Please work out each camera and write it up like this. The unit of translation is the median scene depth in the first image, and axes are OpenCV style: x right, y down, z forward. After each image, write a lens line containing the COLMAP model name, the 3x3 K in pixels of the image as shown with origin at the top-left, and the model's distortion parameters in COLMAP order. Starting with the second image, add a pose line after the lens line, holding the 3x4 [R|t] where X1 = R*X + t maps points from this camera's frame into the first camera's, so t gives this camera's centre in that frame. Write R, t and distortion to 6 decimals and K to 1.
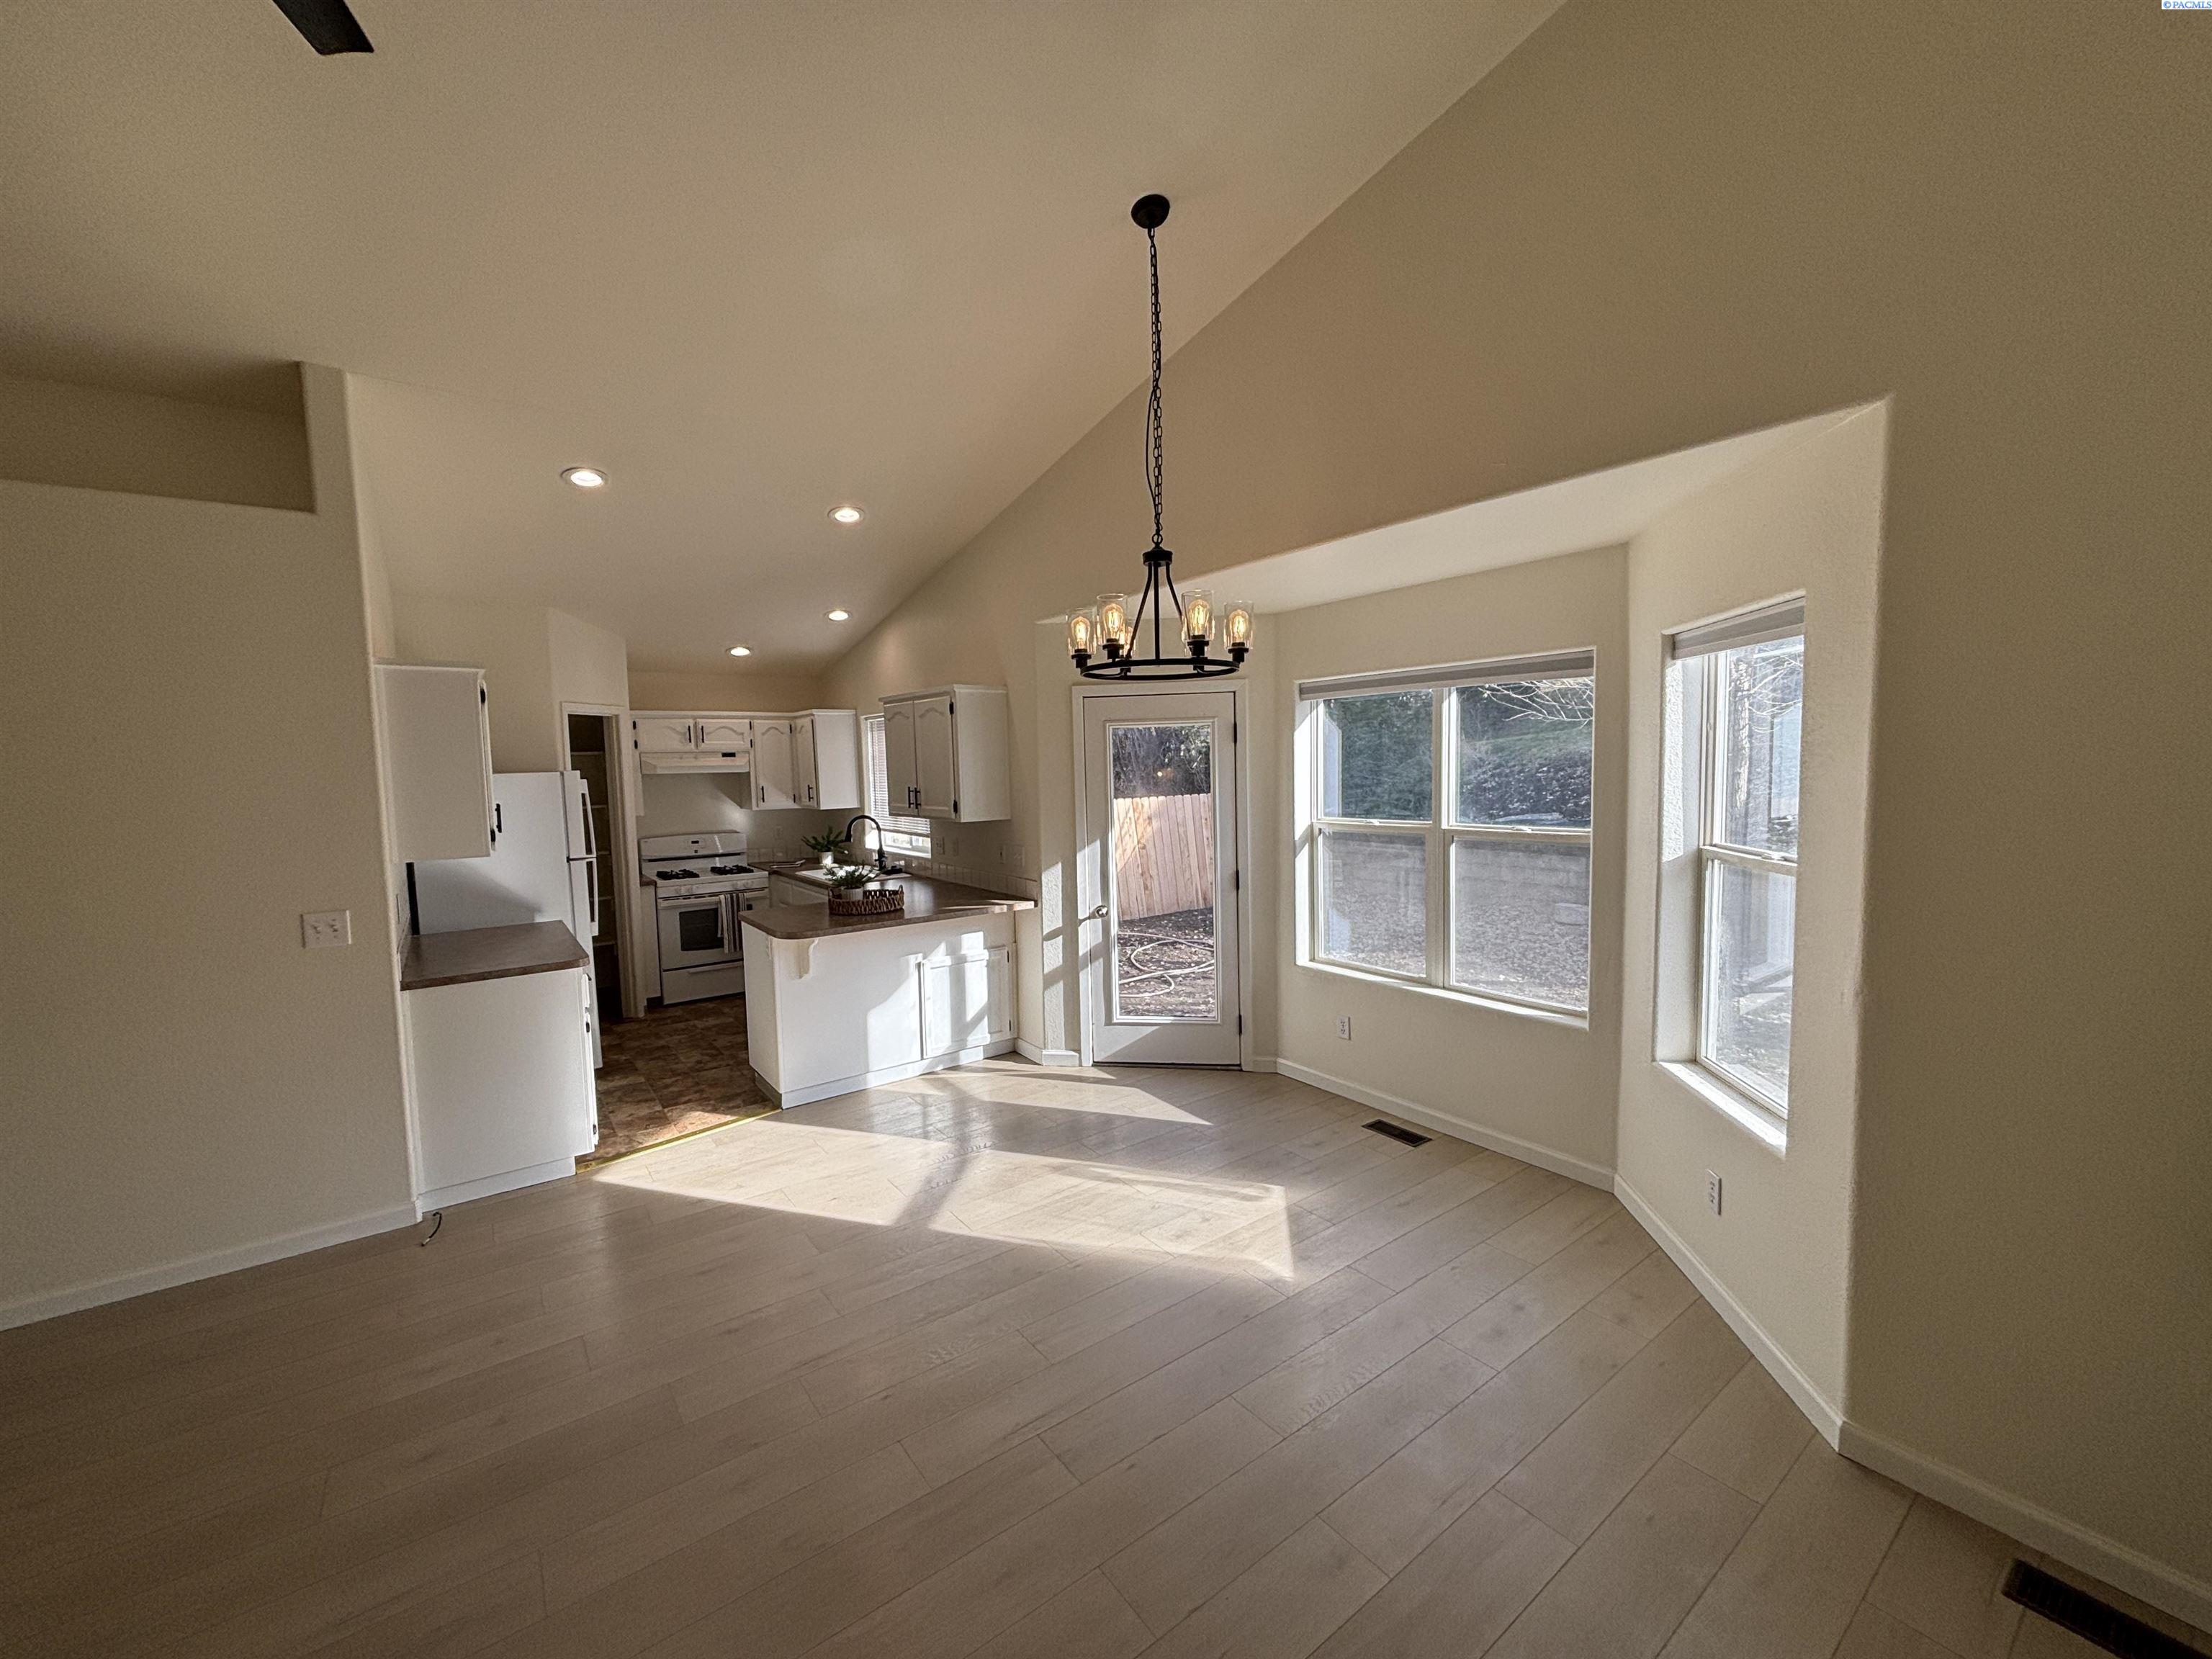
lens RADIAL K [[860.4, 0, 1111.8], [0, 860.4, 833.6], [0, 0, 1]] dist [0.000280, -0.000008]
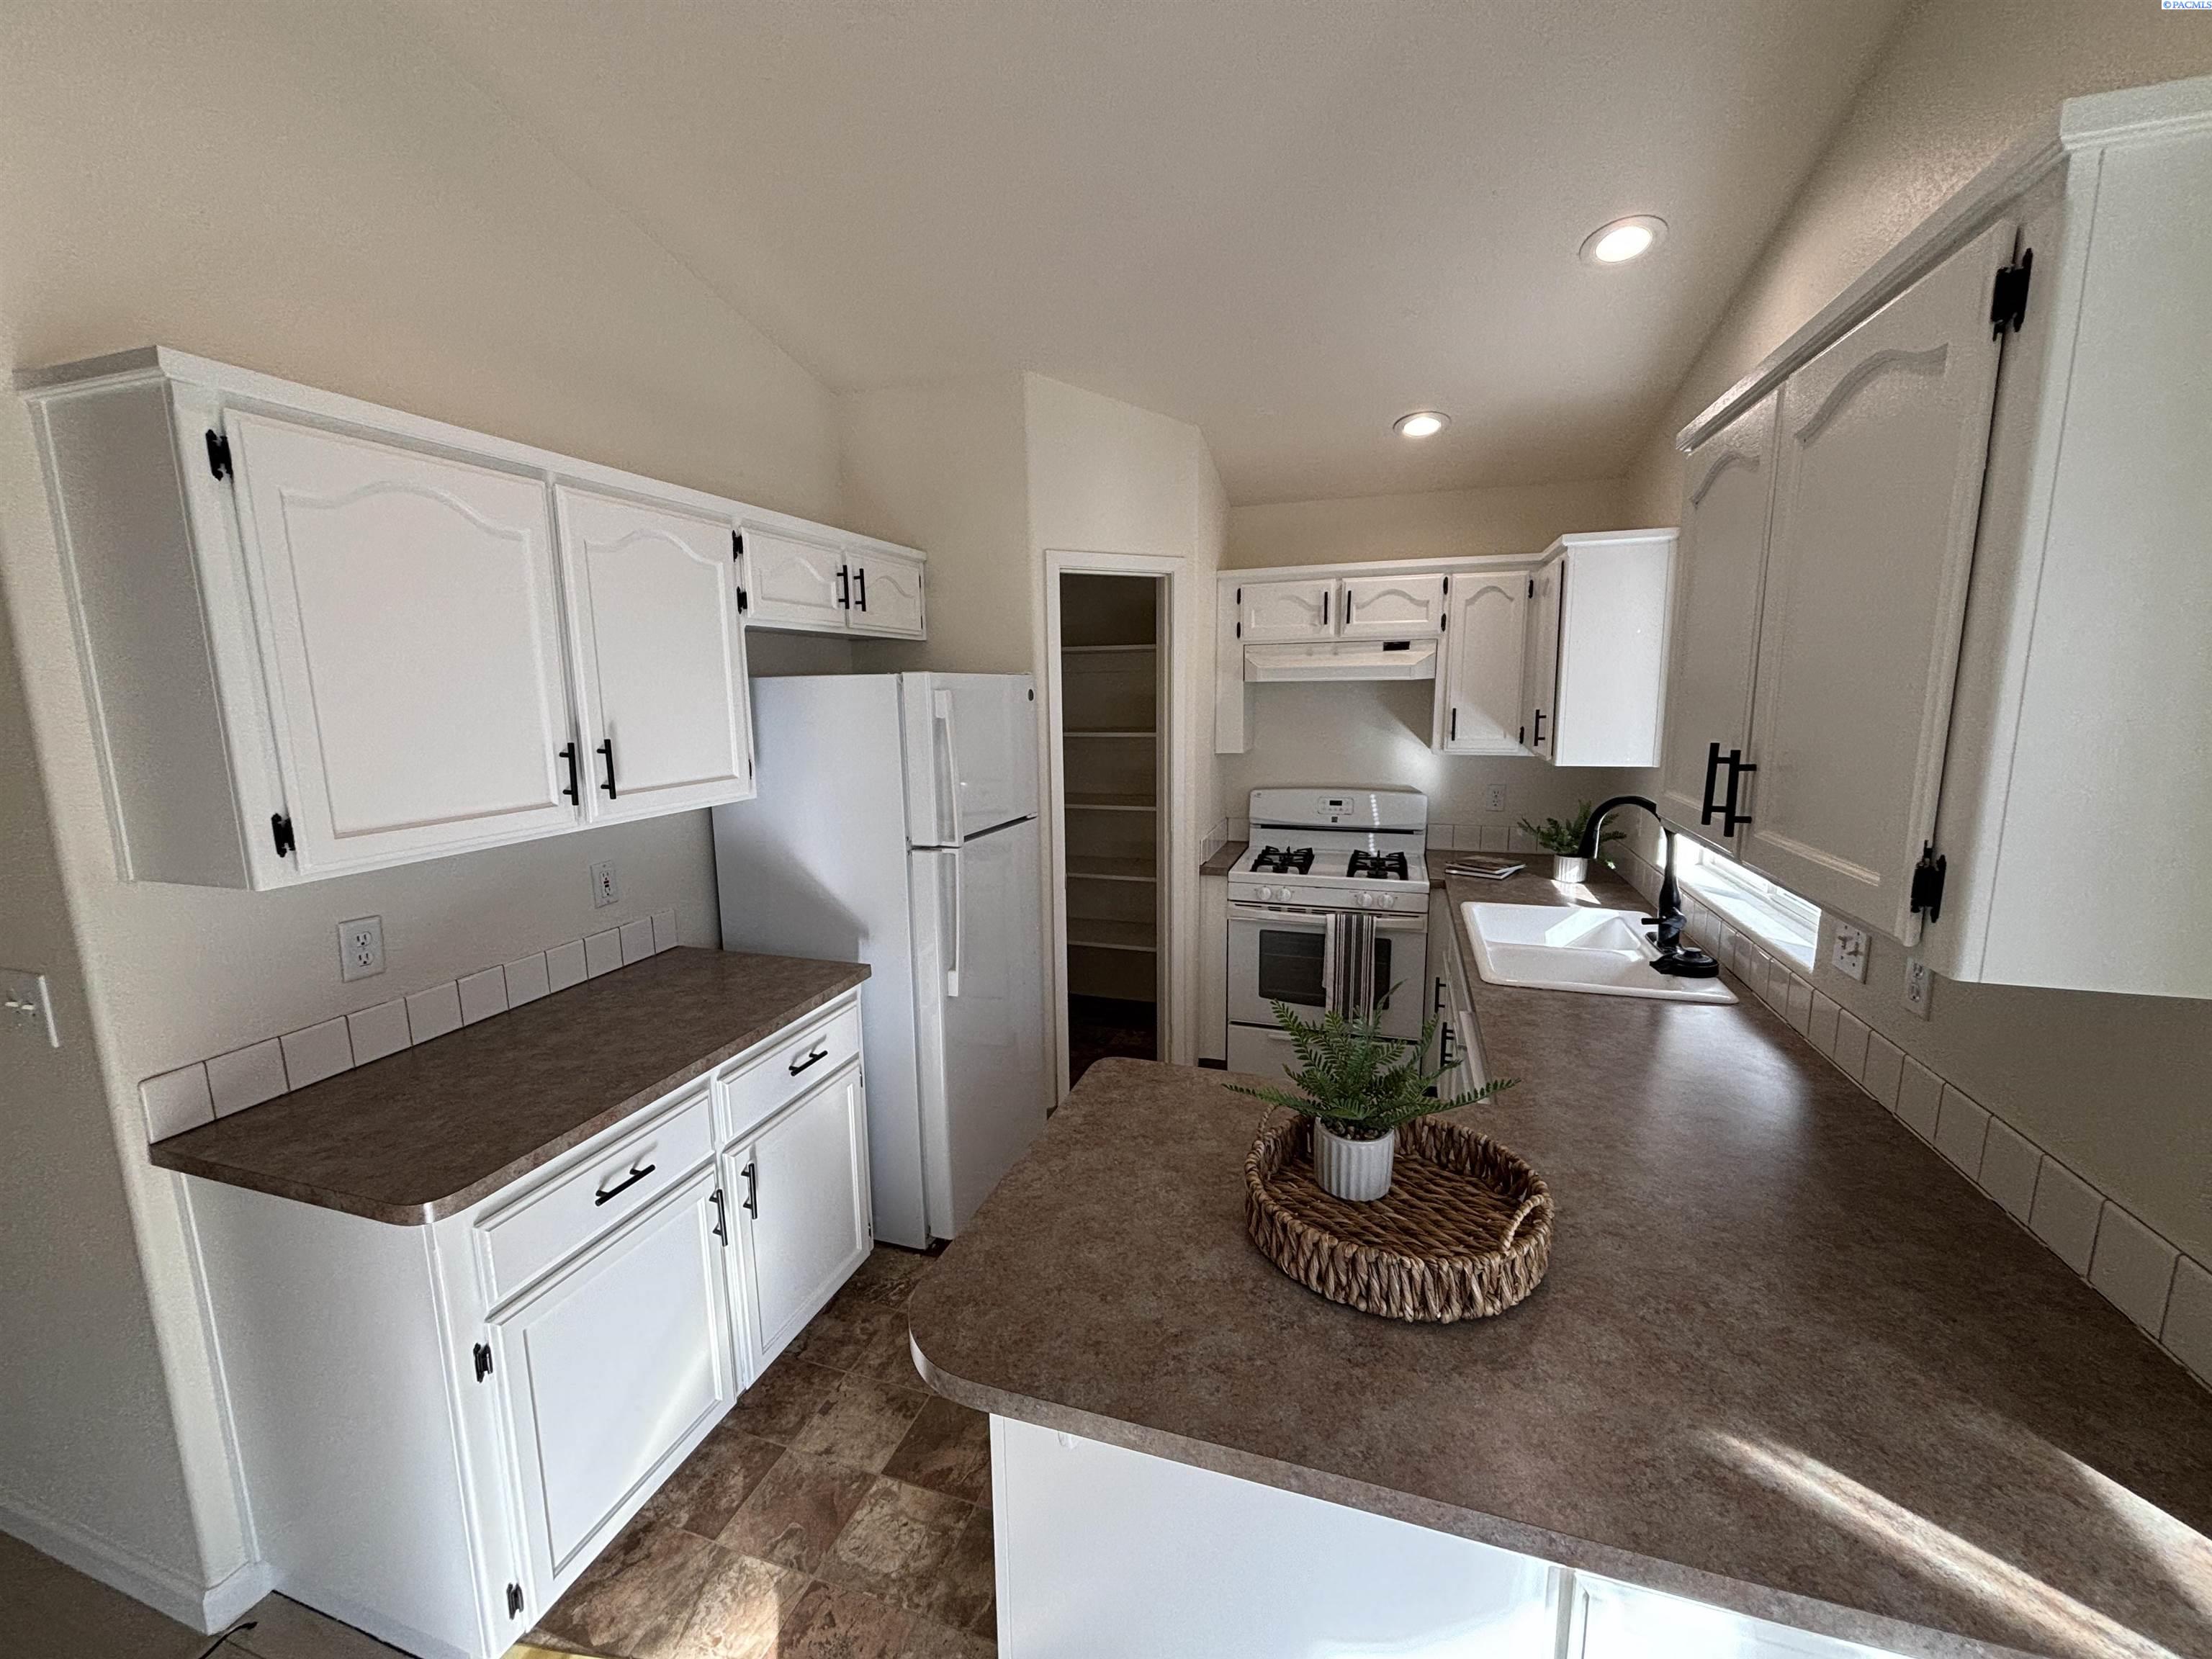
lens RADIAL K [[888.6, 0, 1106.0], [0, 888.6, 829.5], [0, 0, 1]] dist [0.001382, -0.000298]
pose [[0.573721, 0.147888, -0.805589, -0.125753], [-0.068178, 0.988773, 0.132962, -0.054188], [0.816208, -0.021360, 0.577363, 0.716579]]
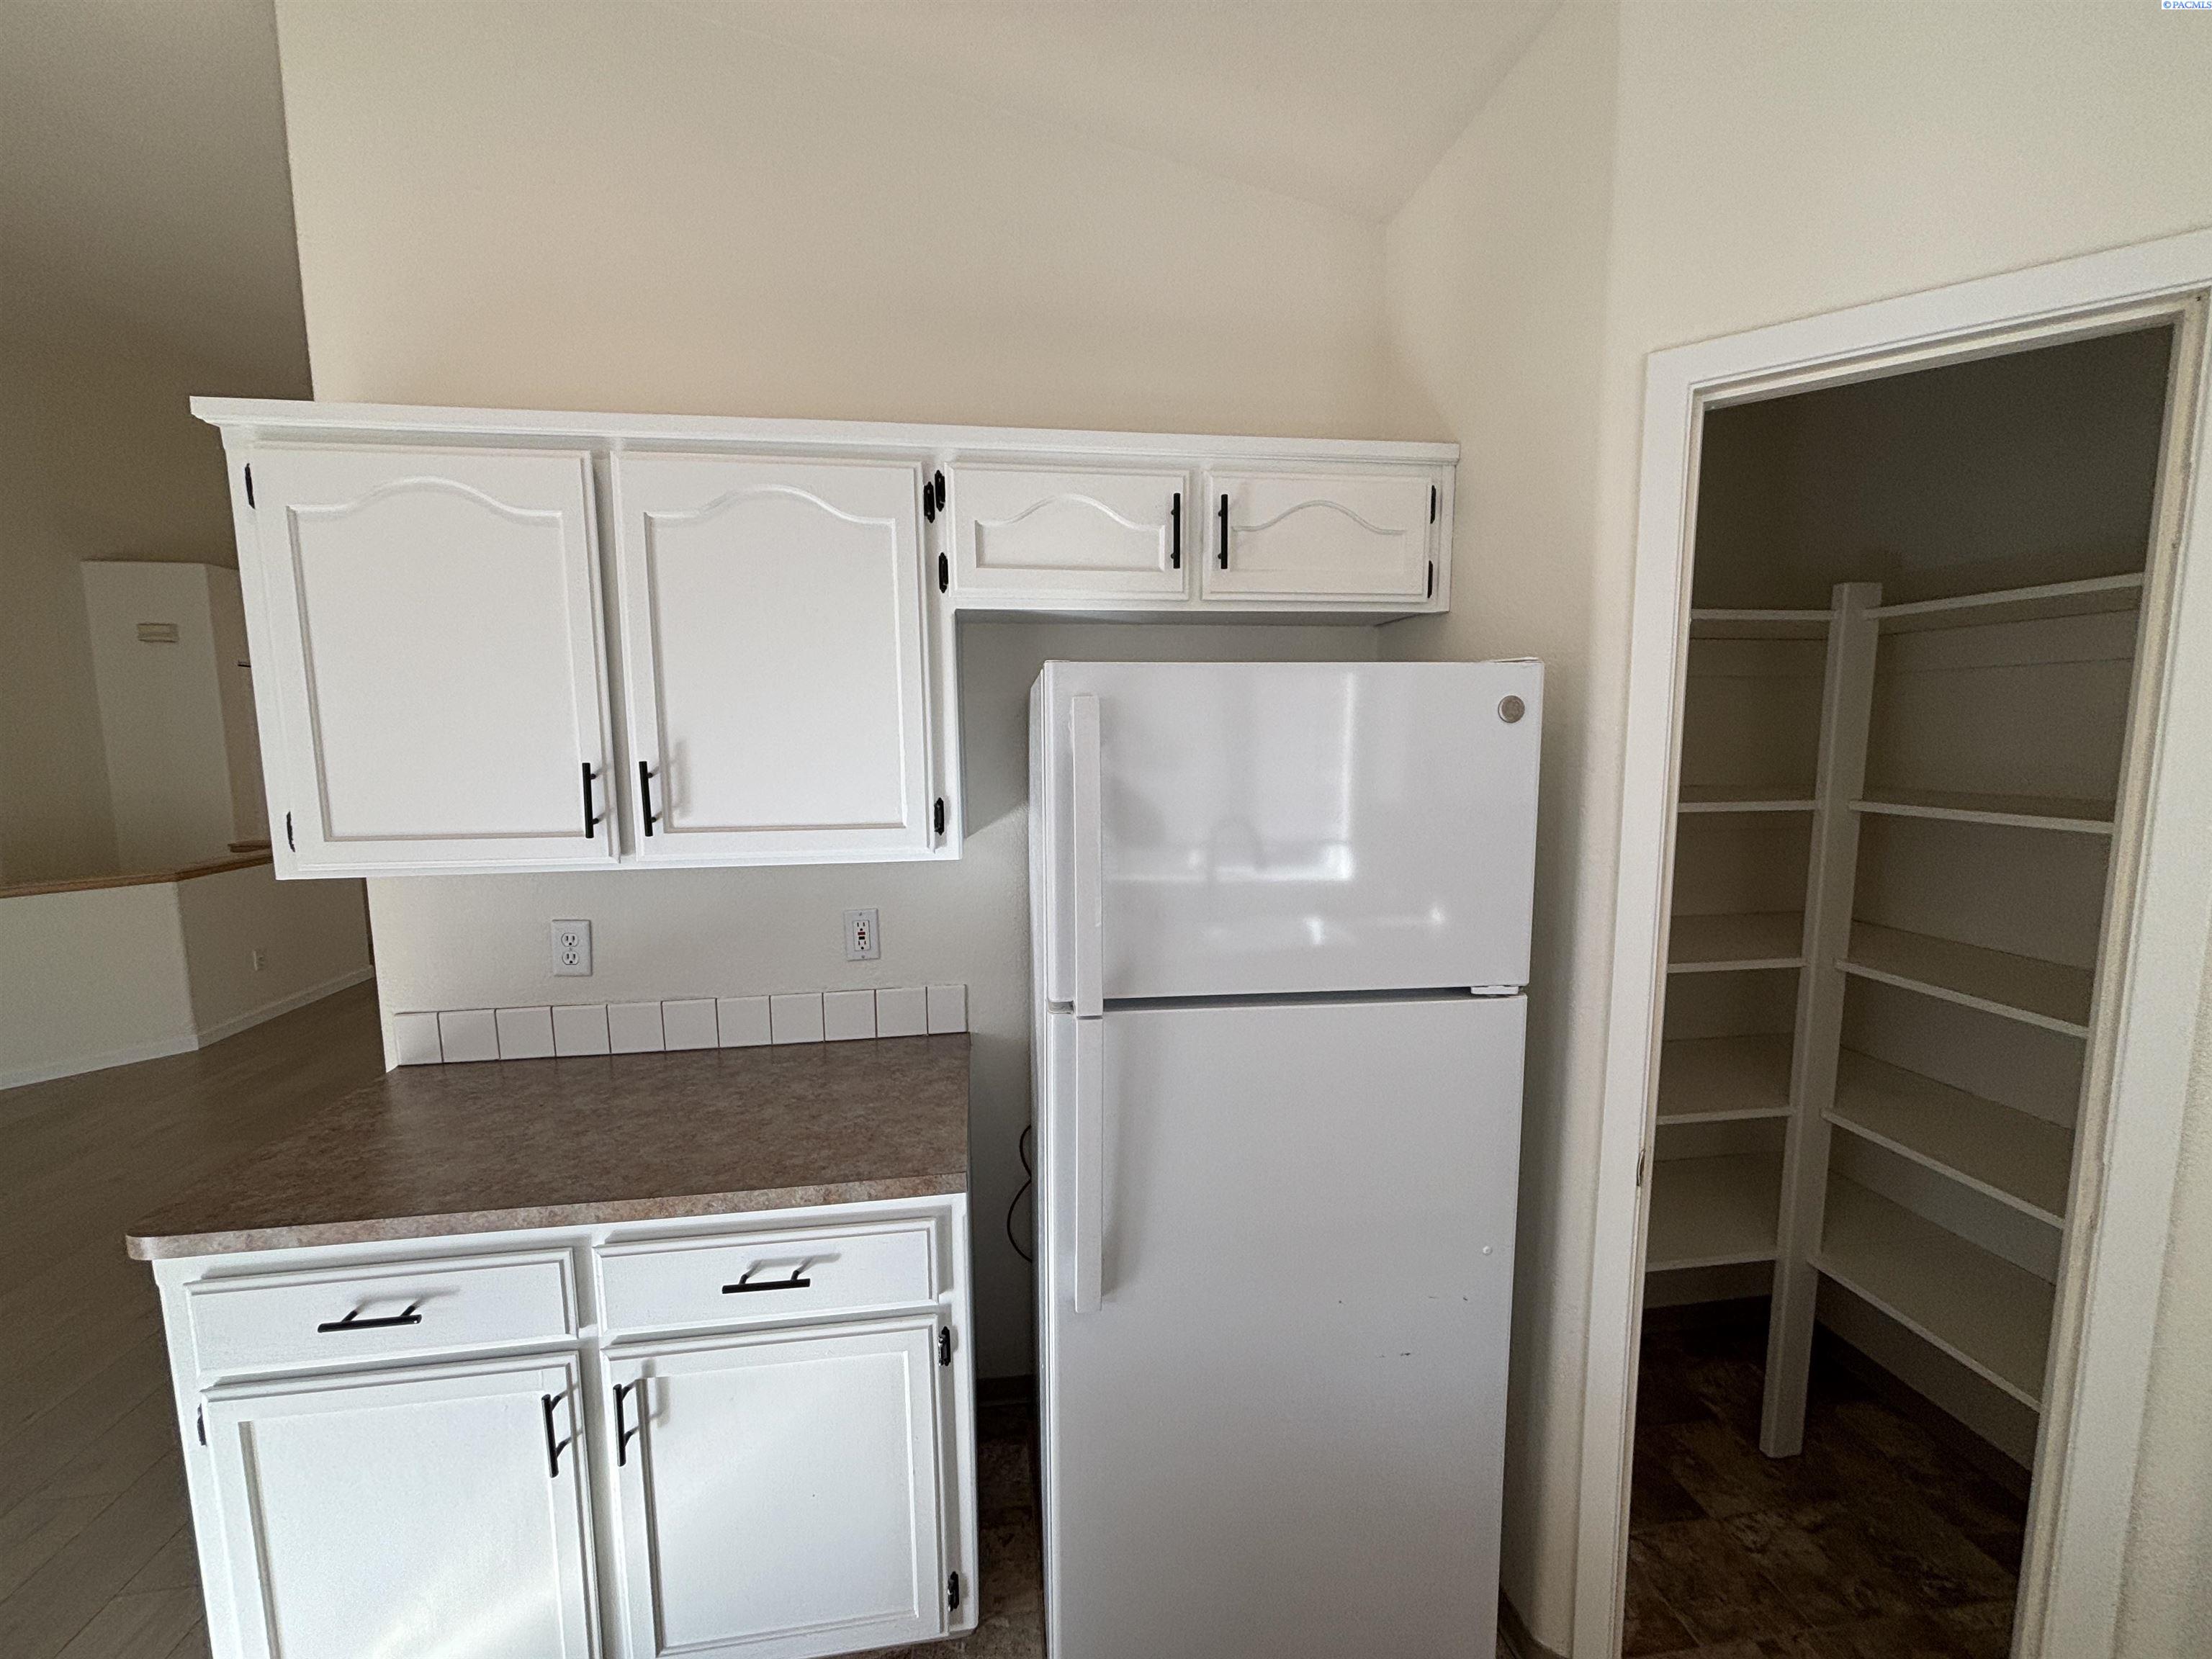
lens RADIAL K [[888.9, 0, 1108.2], [0, 888.9, 829.4], [0, 0, 1]] dist [0.001690, 0.000123]
pose [[-0.492705, 0.125725, -0.861066, -0.368809], [-0.053918, 0.983196, 0.174410, -0.065915], [0.868525, 0.132359, -0.477646, 1.042791]]
